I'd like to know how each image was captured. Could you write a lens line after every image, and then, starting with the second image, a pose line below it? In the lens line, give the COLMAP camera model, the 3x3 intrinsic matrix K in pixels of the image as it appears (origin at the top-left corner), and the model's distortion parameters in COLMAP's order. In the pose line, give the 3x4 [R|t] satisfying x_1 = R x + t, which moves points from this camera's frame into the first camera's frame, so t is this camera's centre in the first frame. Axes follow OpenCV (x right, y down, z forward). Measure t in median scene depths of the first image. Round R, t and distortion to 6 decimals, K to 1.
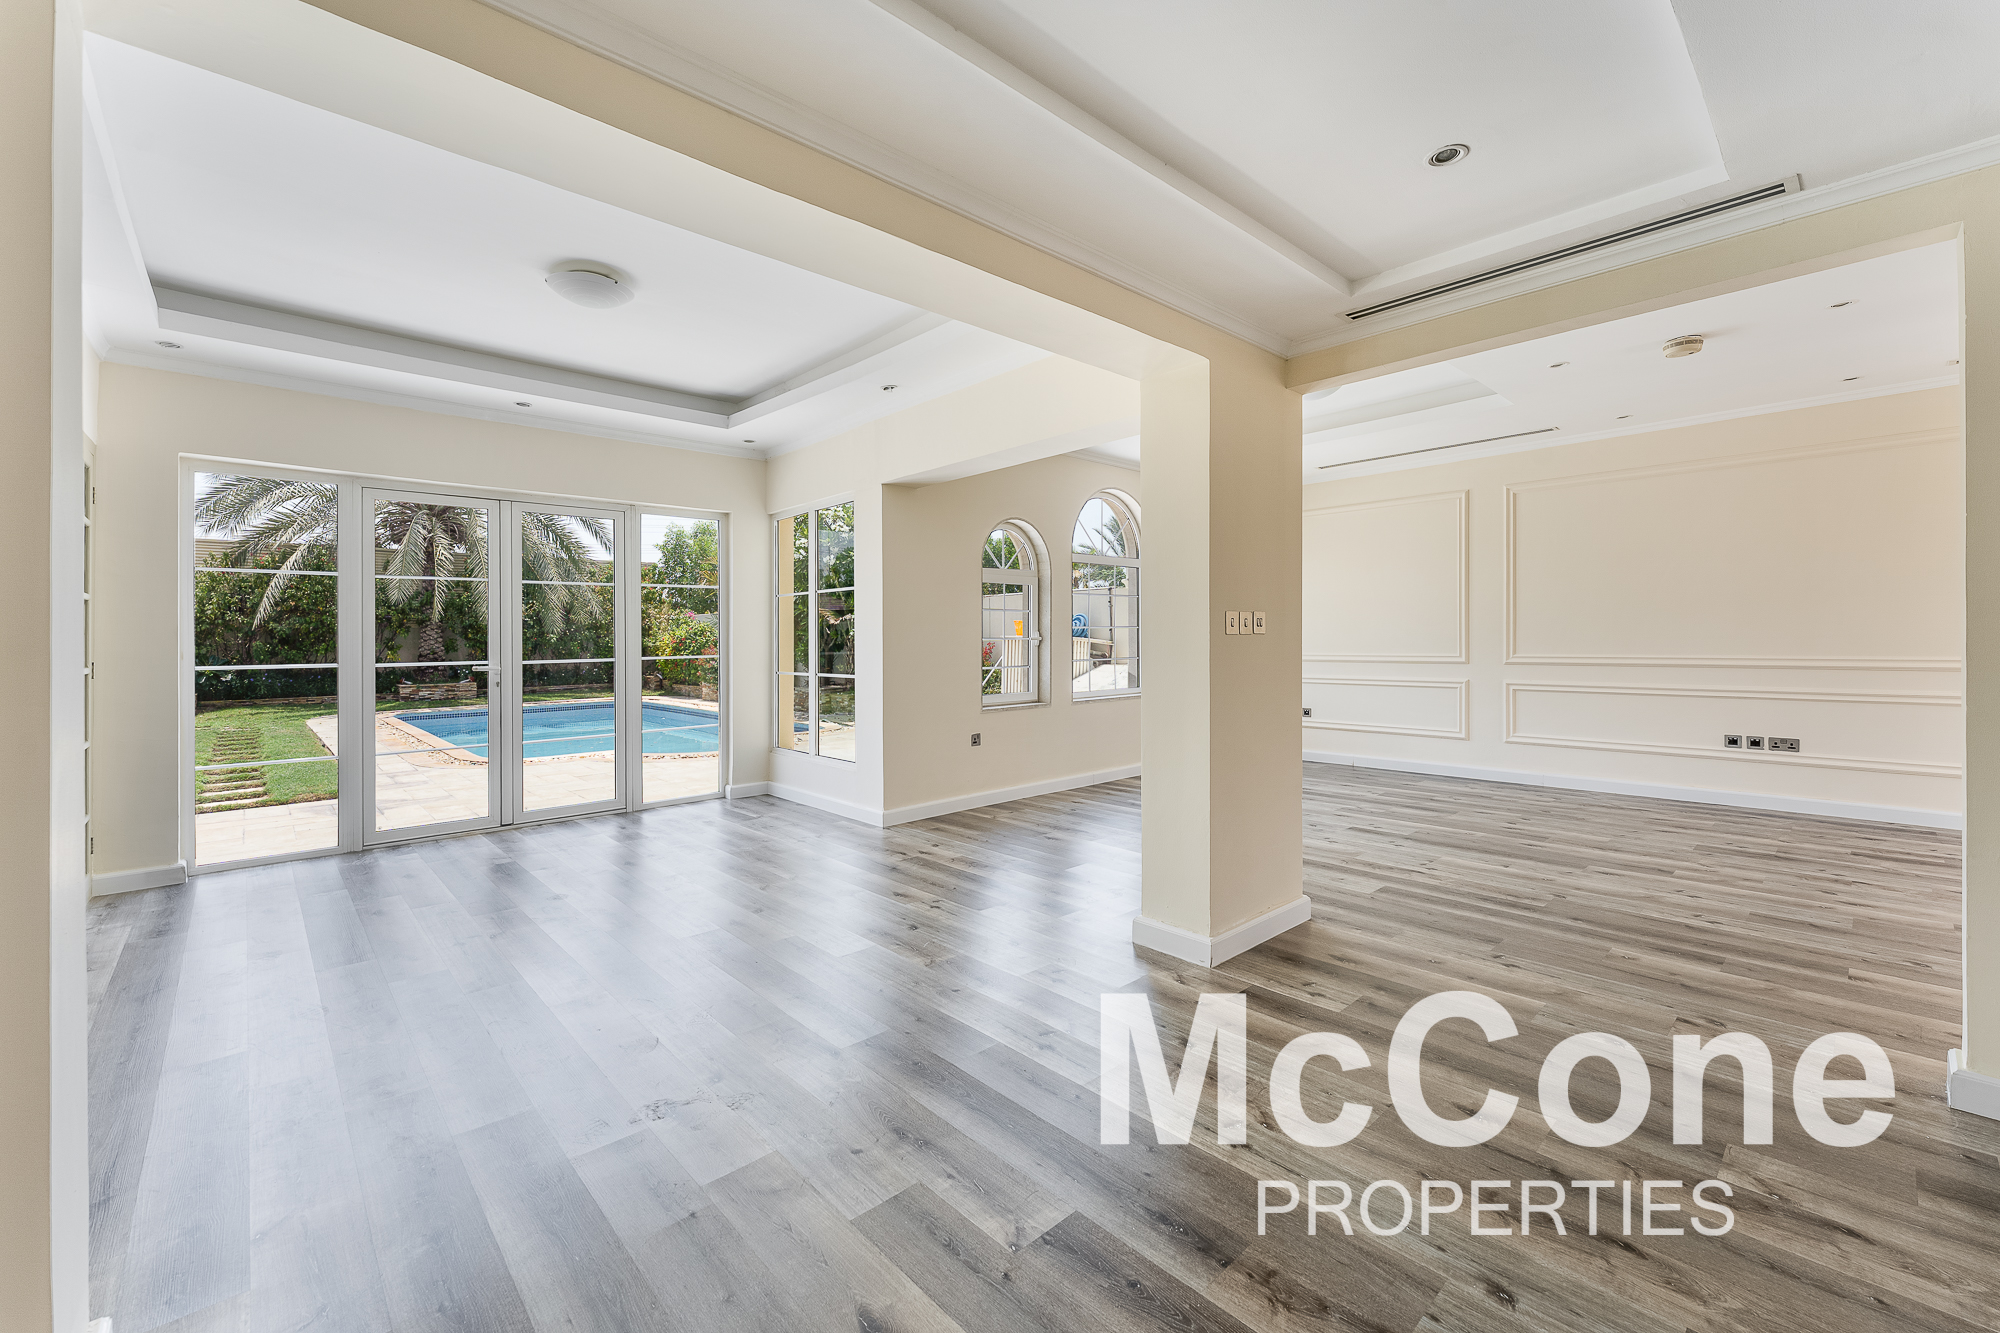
lens RADIAL K [[817.0, 0, 988.1], [0, 817.0, 636.5], [0, 0, 1]] dist [-0.000647, -0.001512]
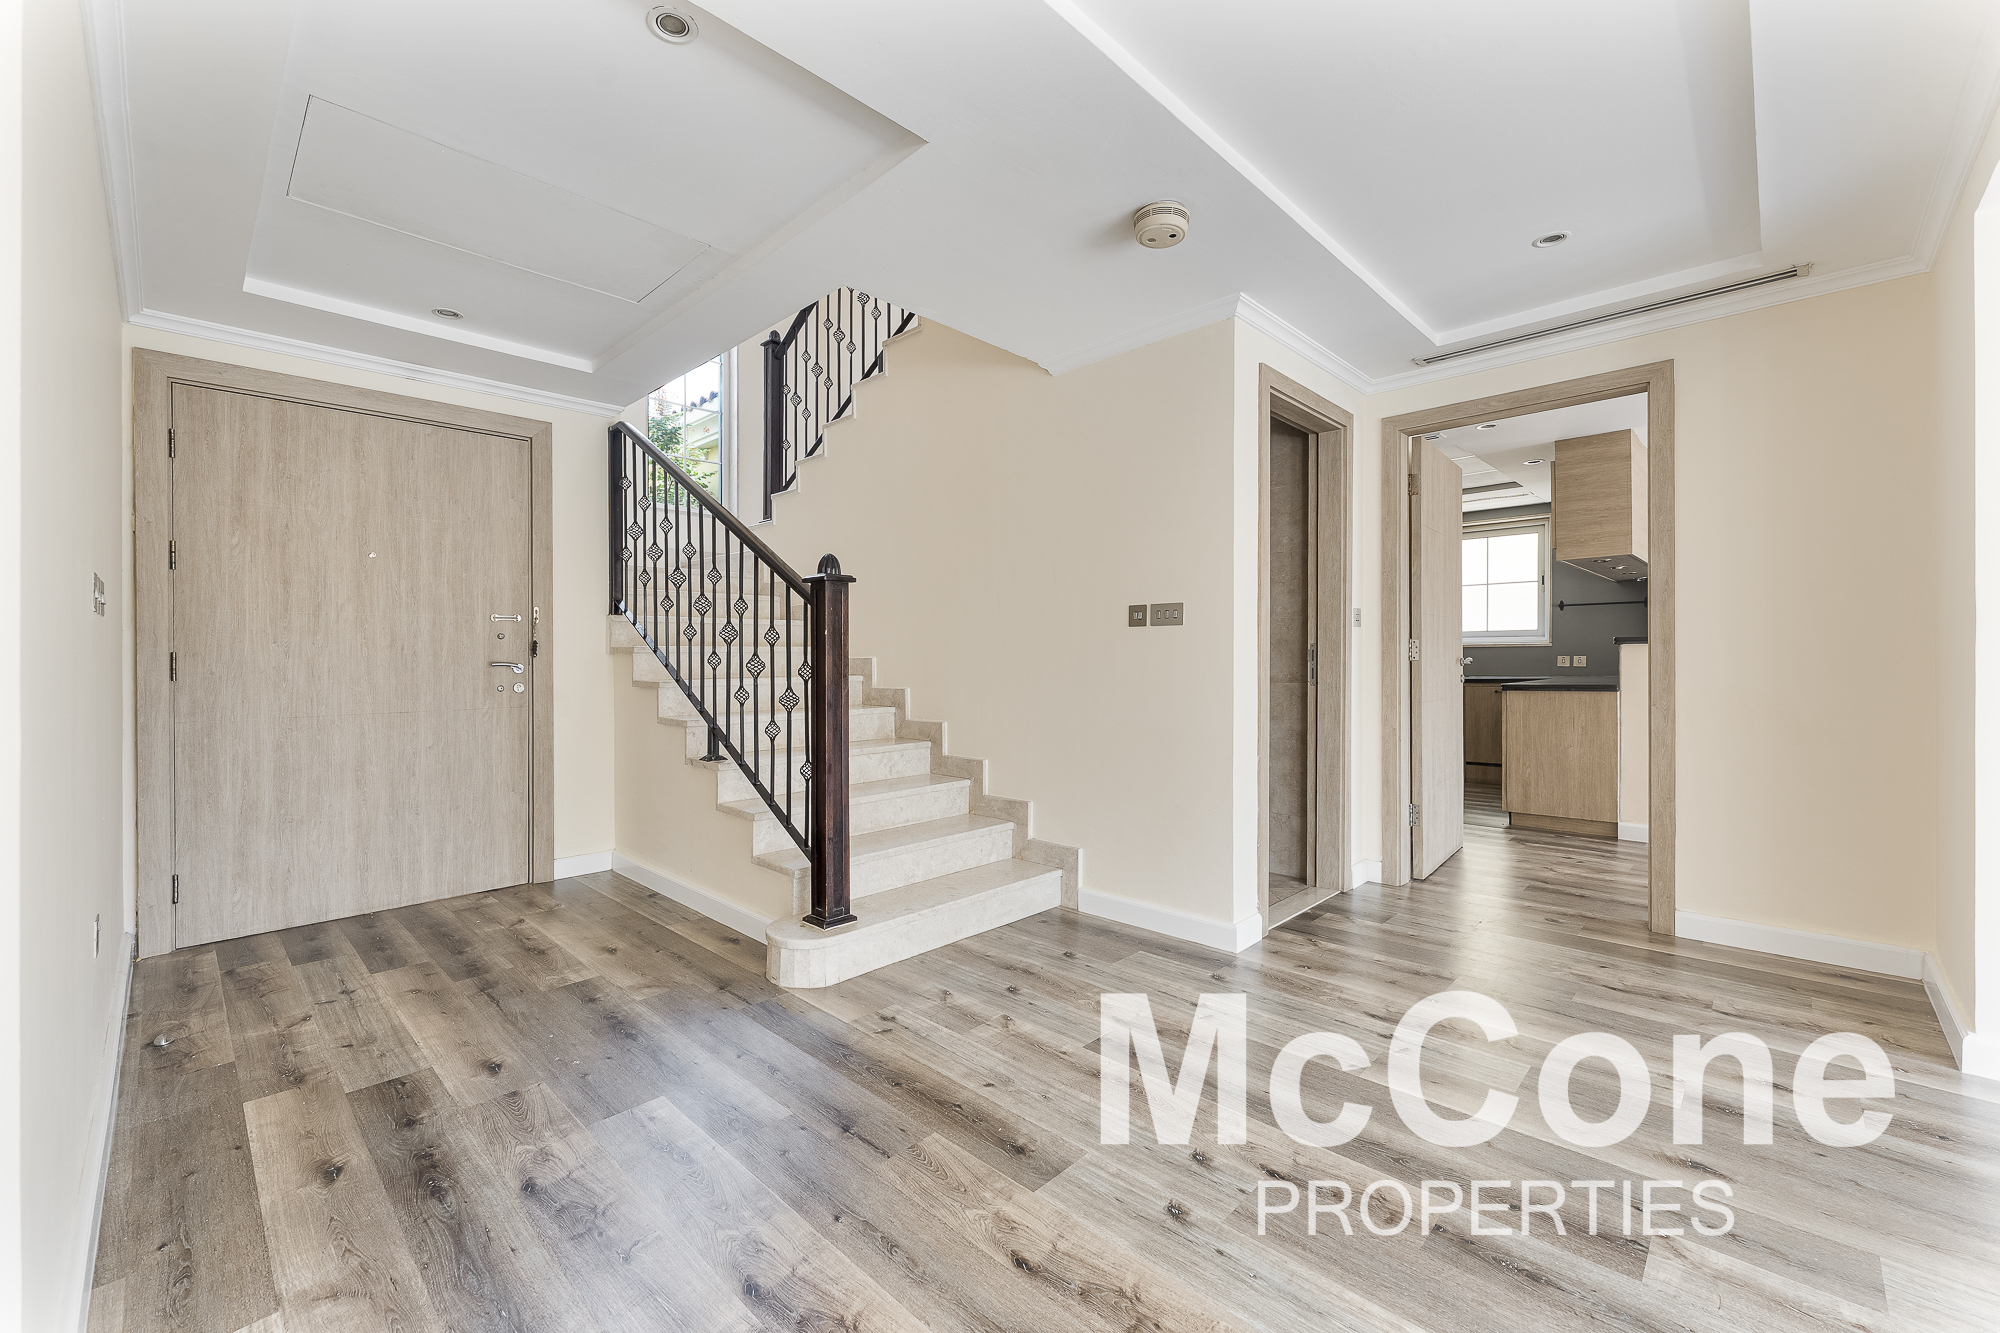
lens RADIAL K [[817.0, 0, 991.2], [0, 817.0, 663.9], [0, 0, 1]] dist [-0.000647, -0.001512]
pose [[-0.998434, 0.015035, -0.053884, 0.465563], [0.014855, 0.999883, 0.003750, 0.035277], [0.053934, 0.002944, -0.998540, 1.042572]]
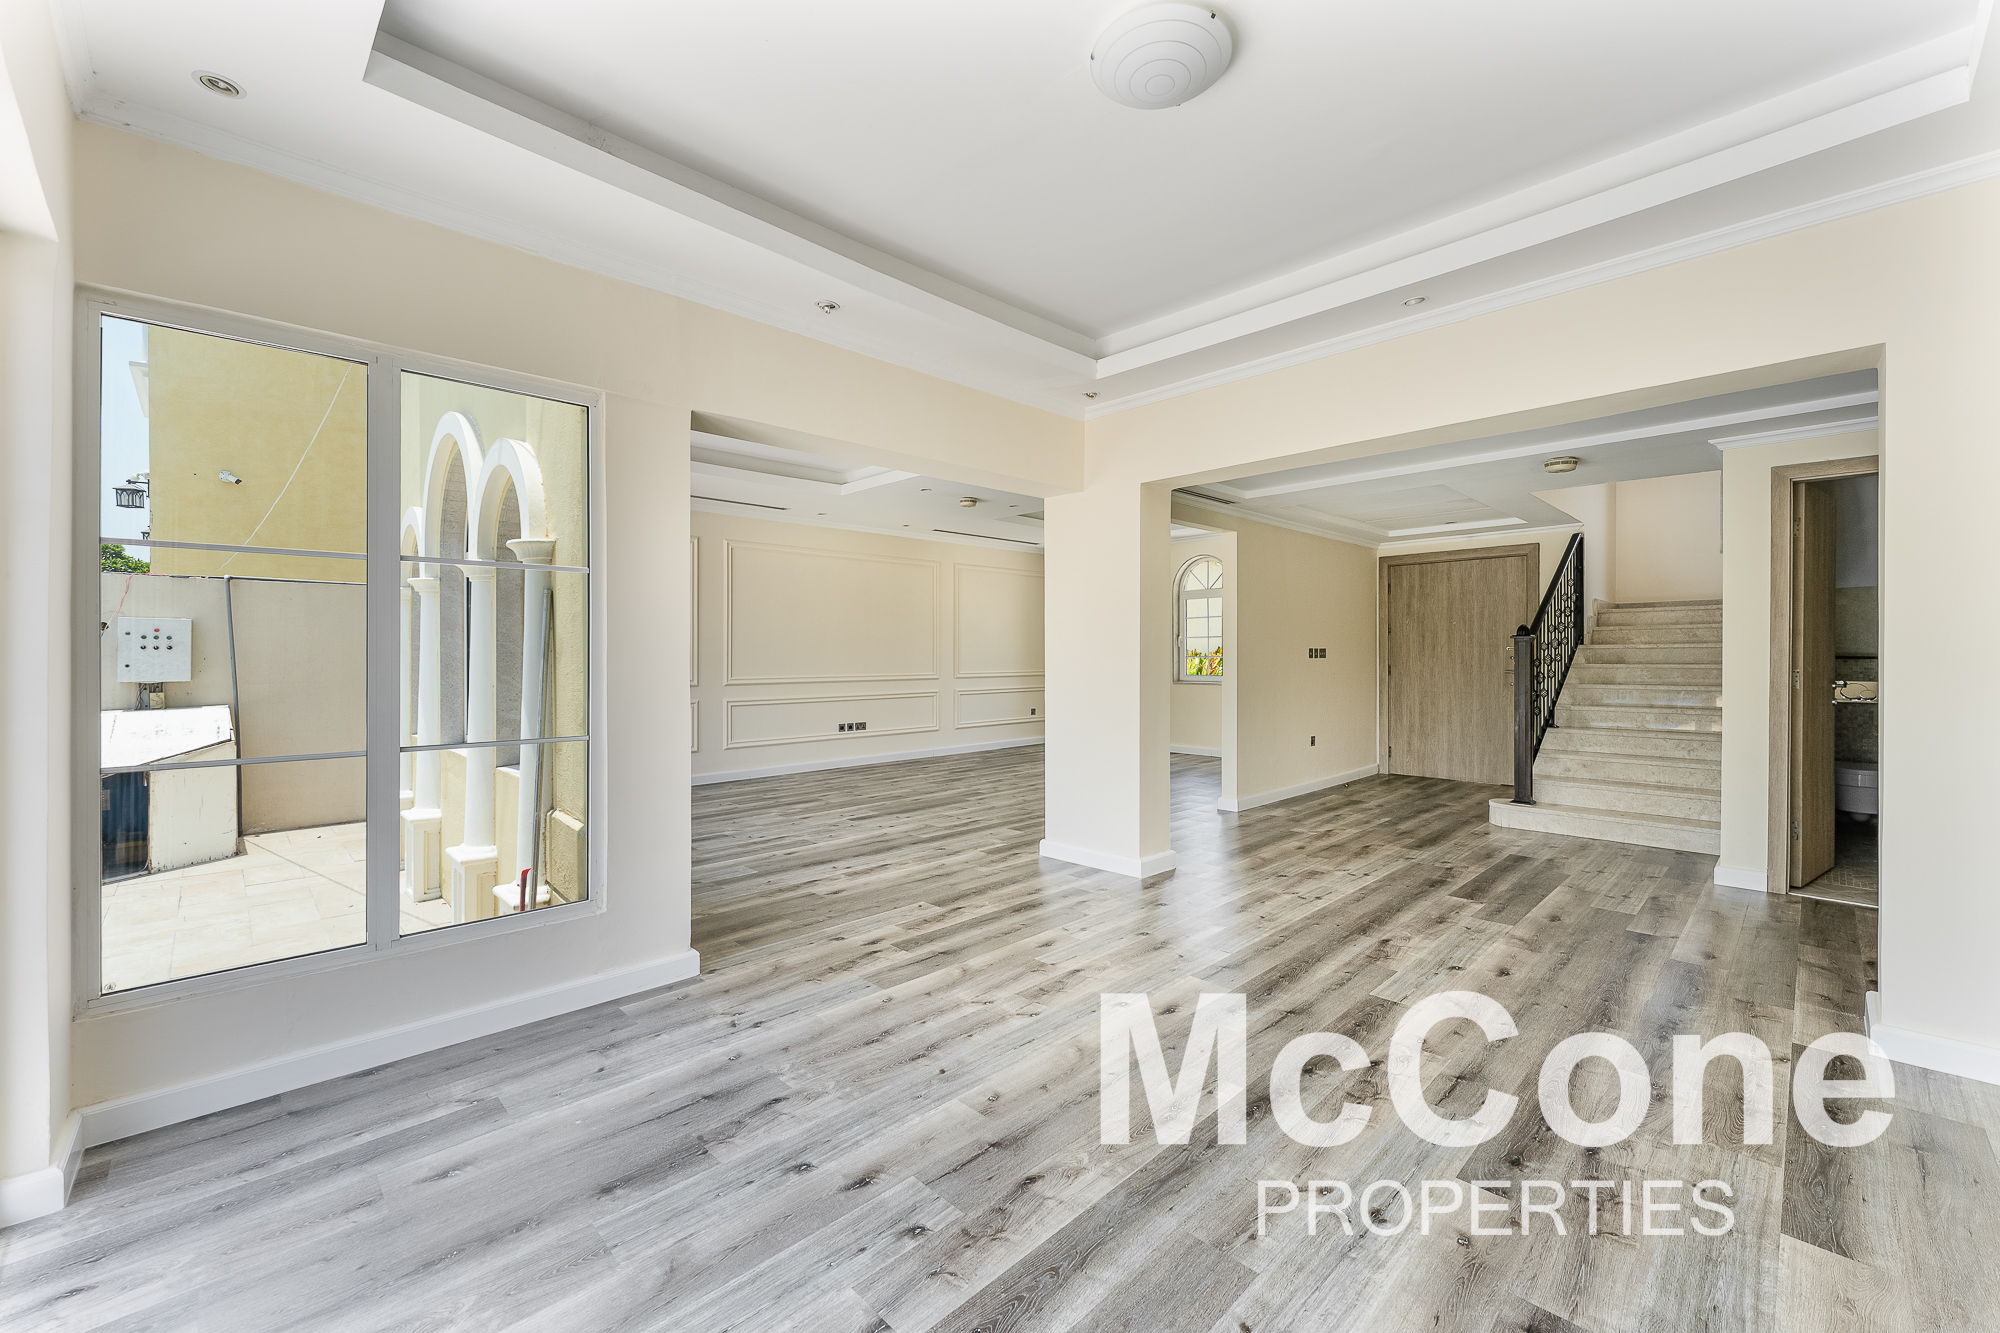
lens RADIAL K [[817.0, 0, 1001.1], [0, 817.0, 656.9], [0, 0, 1]] dist [-0.000647, -0.001512]
pose [[-0.047992, 0.008721, 0.998810, -1.332554], [-0.001111, 0.999961, -0.008784, 0.006109], [-0.998847, -0.001531, -0.047981, 1.435058]]
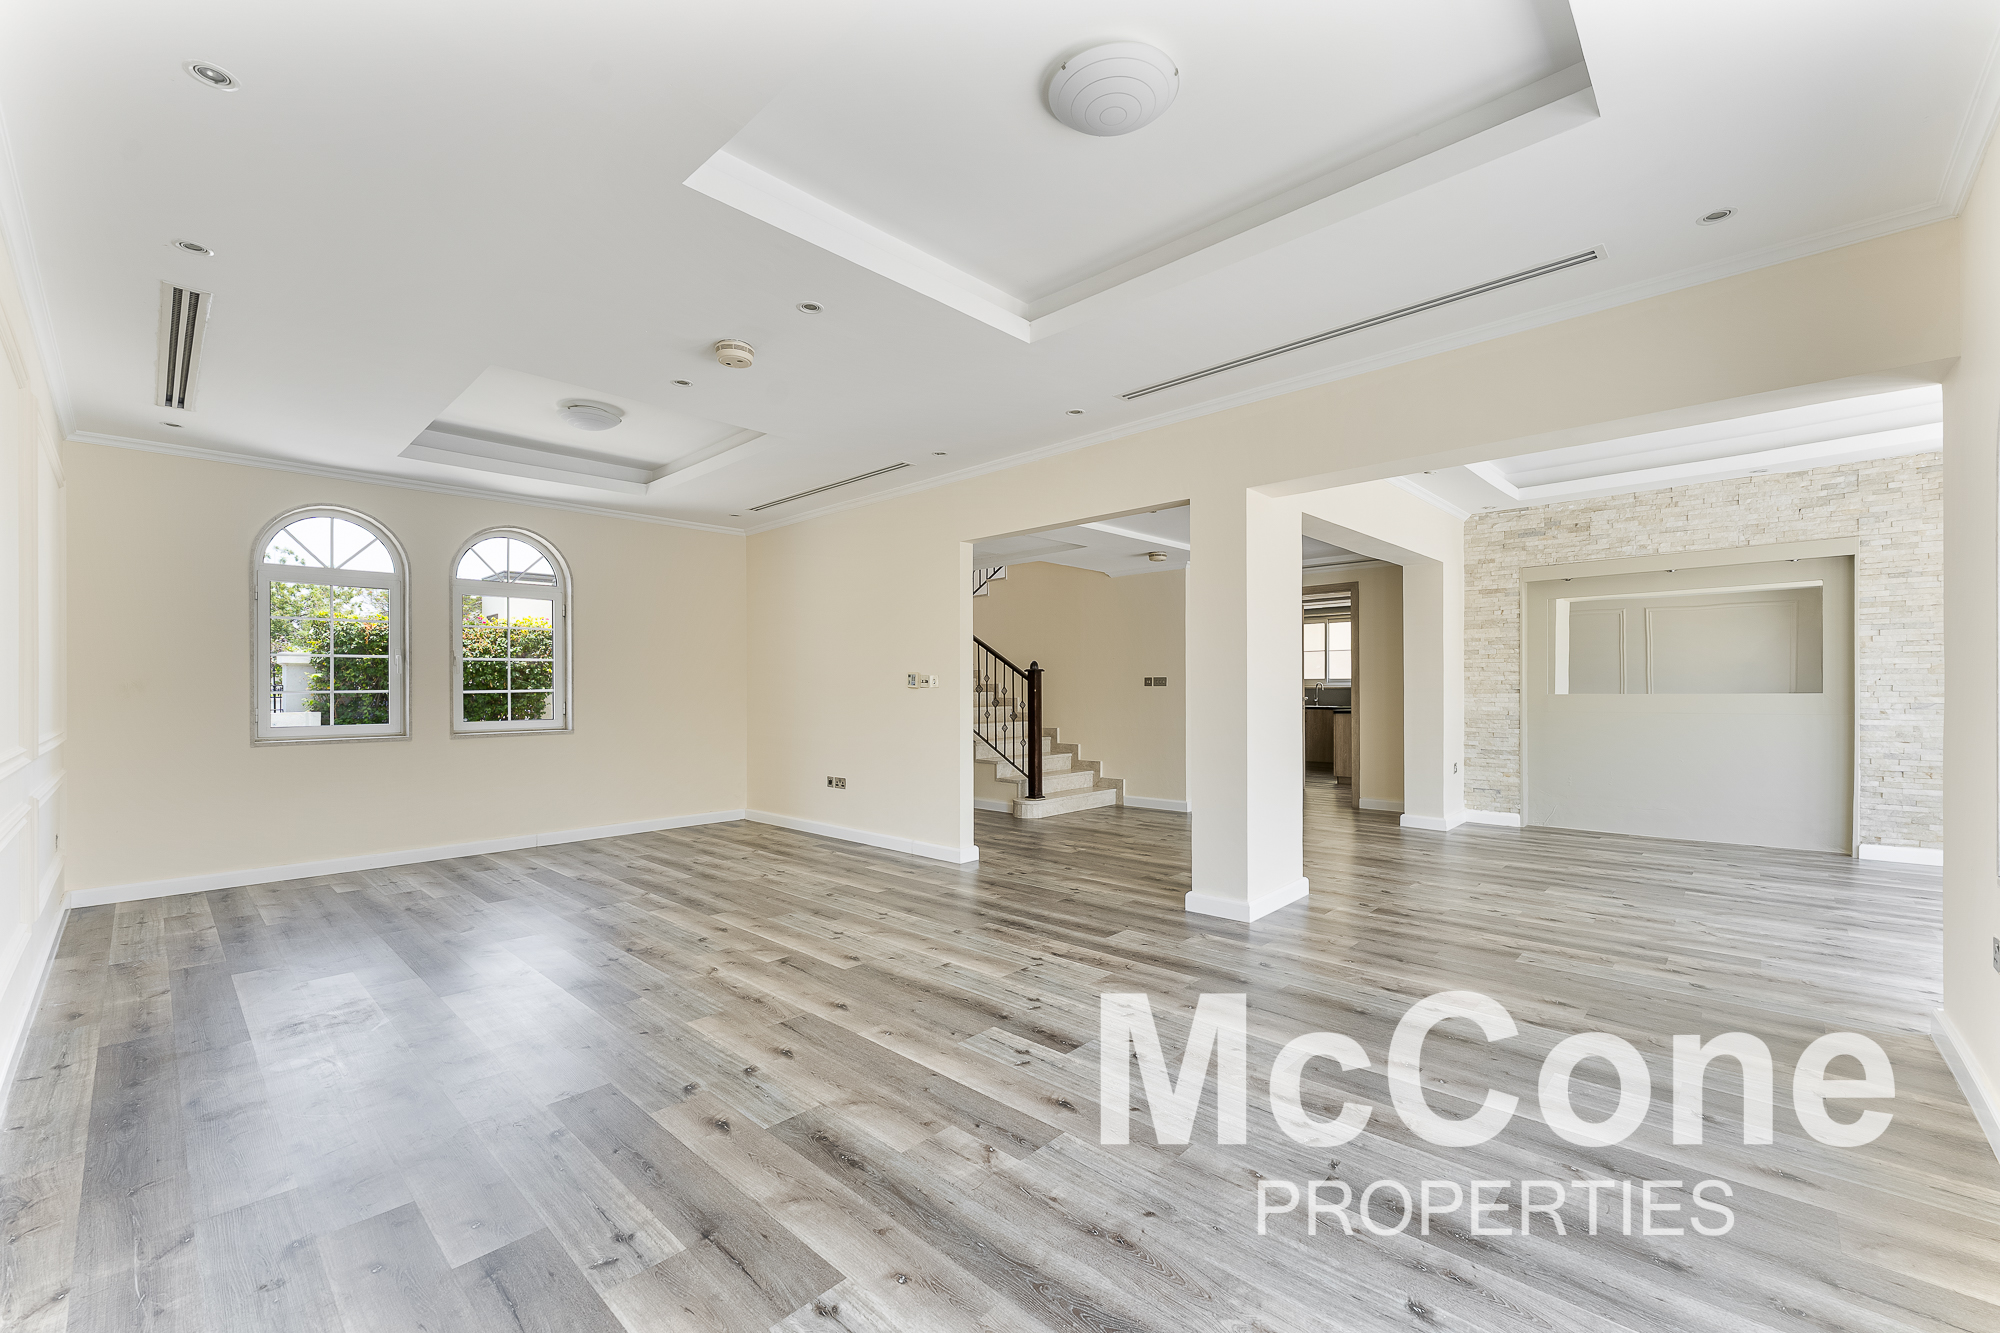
lens RADIAL K [[817.0, 0, 998.0], [0, 817.0, 674.6], [0, 0, 1]] dist [-0.000647, -0.001512]
pose [[-0.997511, 0.022270, -0.066902, 0.904010], [0.022108, 0.999751, 0.003151, -0.037528], [0.066955, 0.001664, -0.997755, 2.662030]]
